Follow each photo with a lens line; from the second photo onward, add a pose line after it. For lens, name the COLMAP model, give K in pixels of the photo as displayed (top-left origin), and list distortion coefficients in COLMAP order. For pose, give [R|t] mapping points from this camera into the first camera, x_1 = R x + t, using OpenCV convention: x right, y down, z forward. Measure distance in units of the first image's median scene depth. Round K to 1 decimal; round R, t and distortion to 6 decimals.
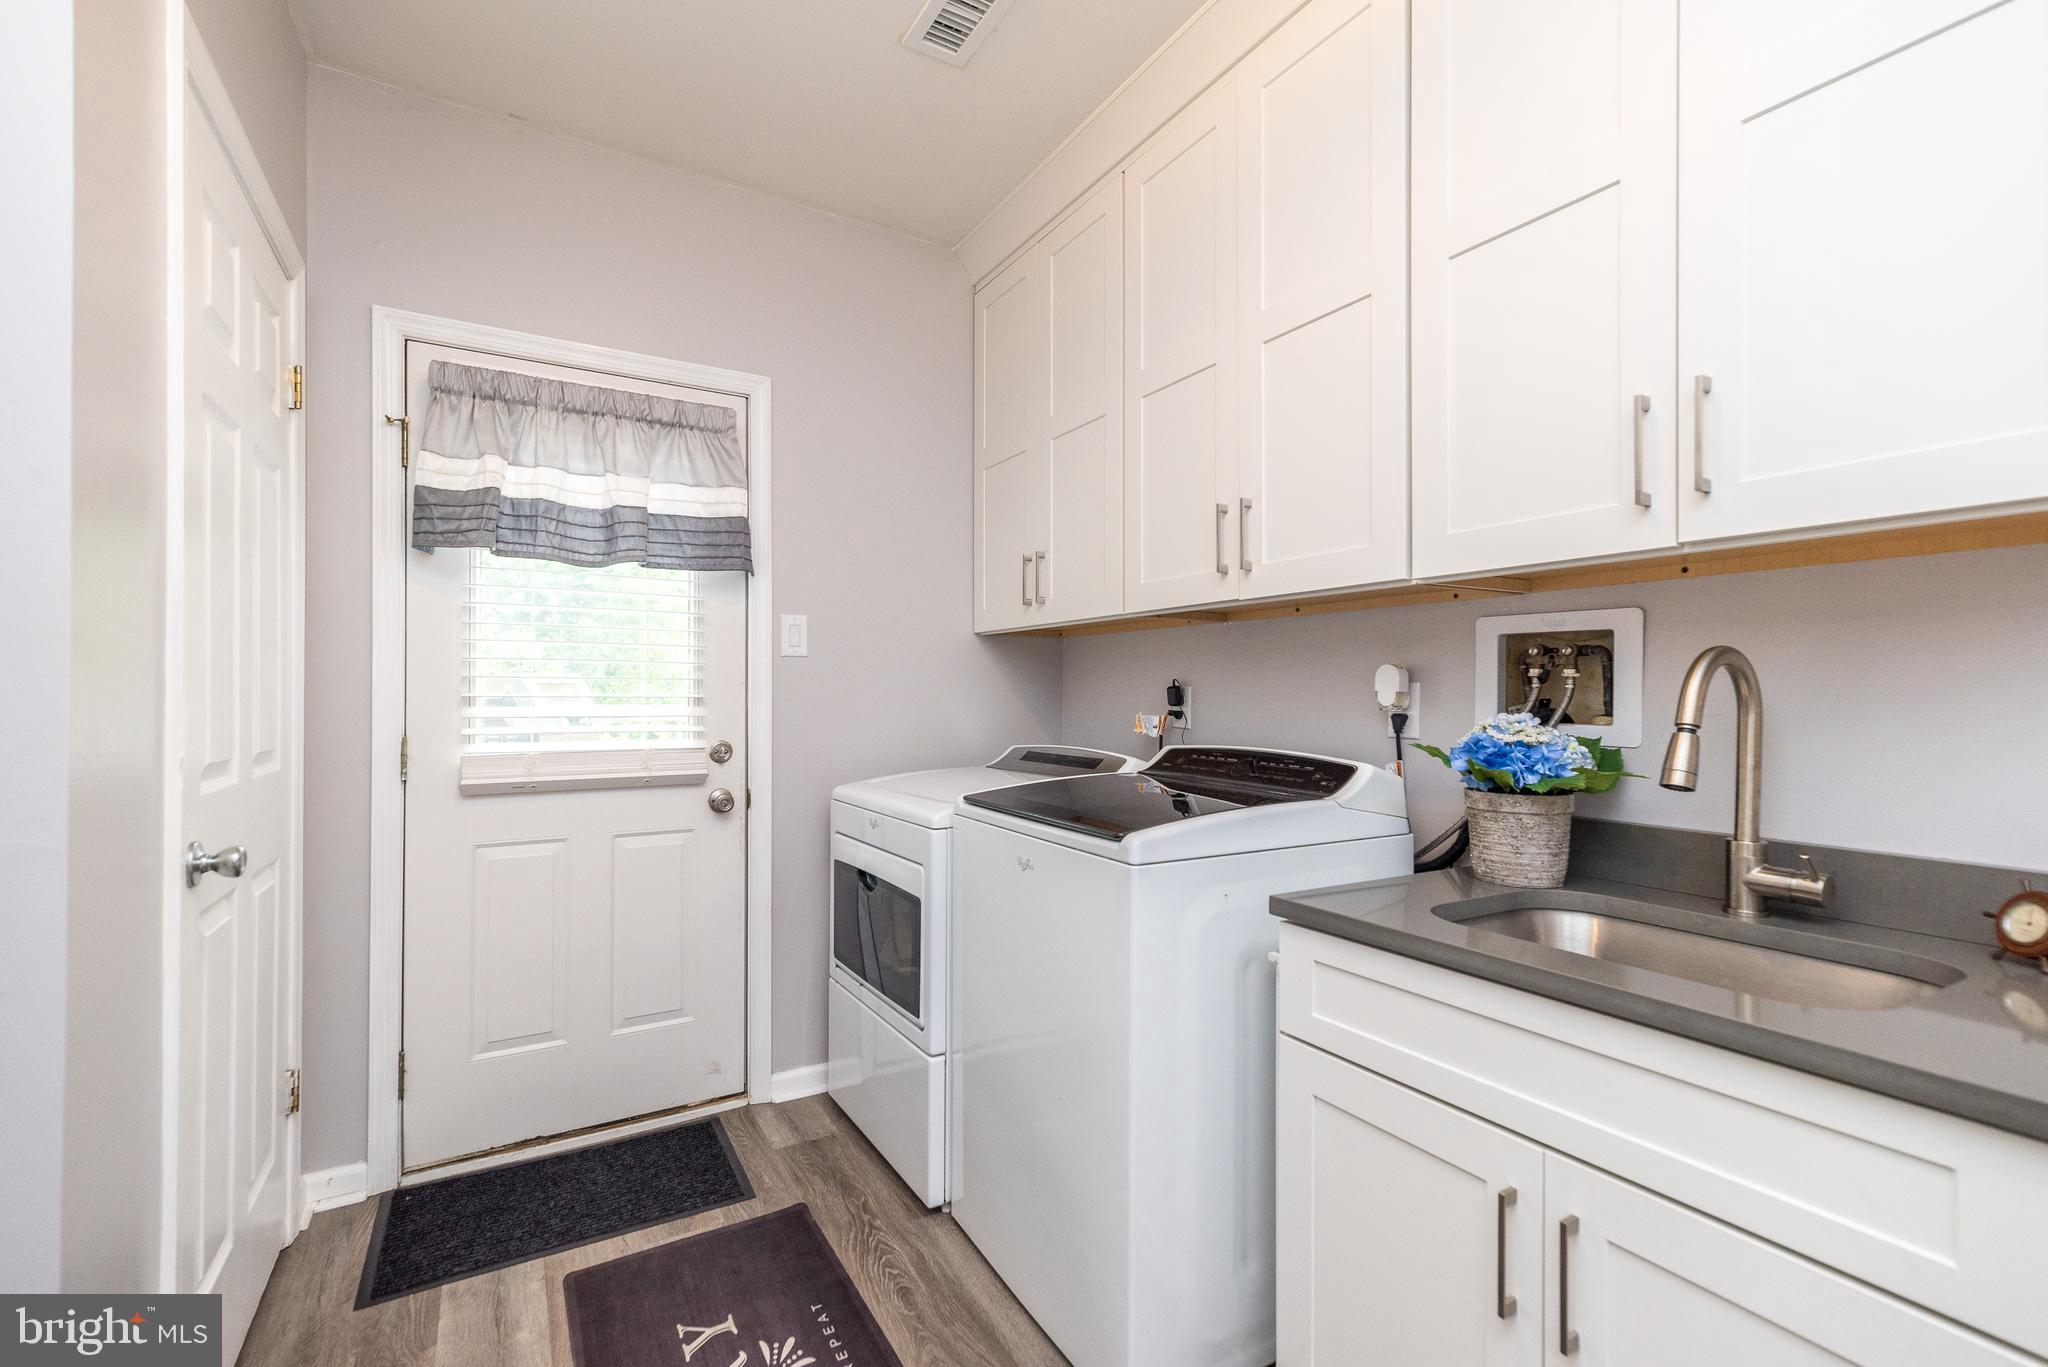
lens RADIAL K [[899.5, 0, 1024.0], [0, 899.5, 683.5], [0, 0, 1]] dist [0.008473, 0.000159]
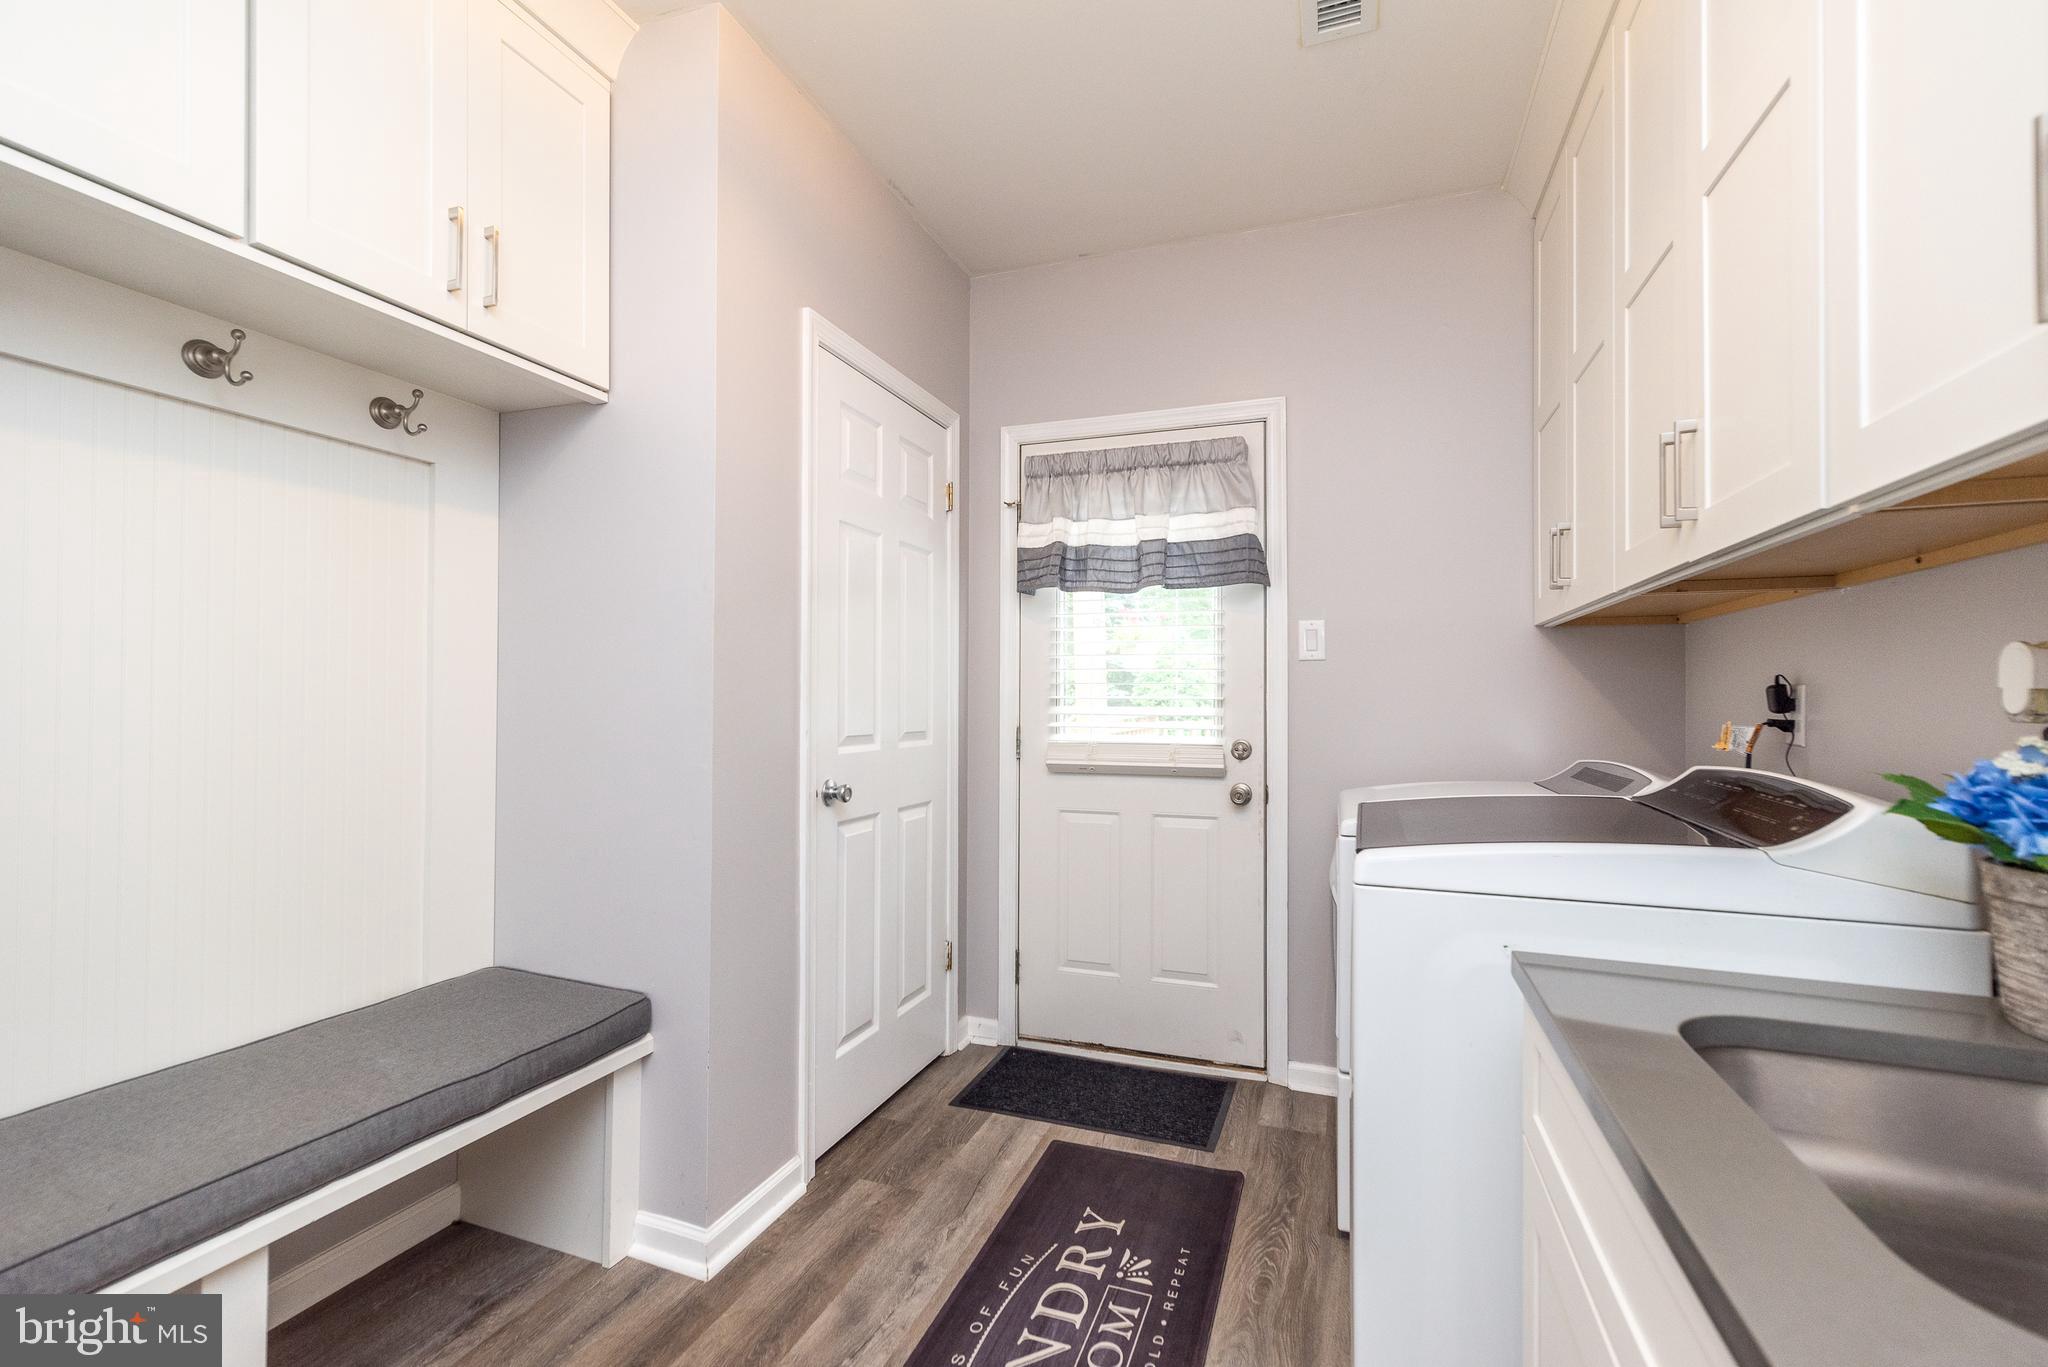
lens RADIAL K [[899.5, 0, 1024.0], [0, 899.5, 683.5], [0, 0, 1]] dist [0.008473, 0.000159]
pose [[0.630956, -0.012877, -0.775712, 0.396203], [0.006360, 0.999914, -0.011426, 0.007275], [0.775793, 0.002276, 0.630984, 0.117479]]
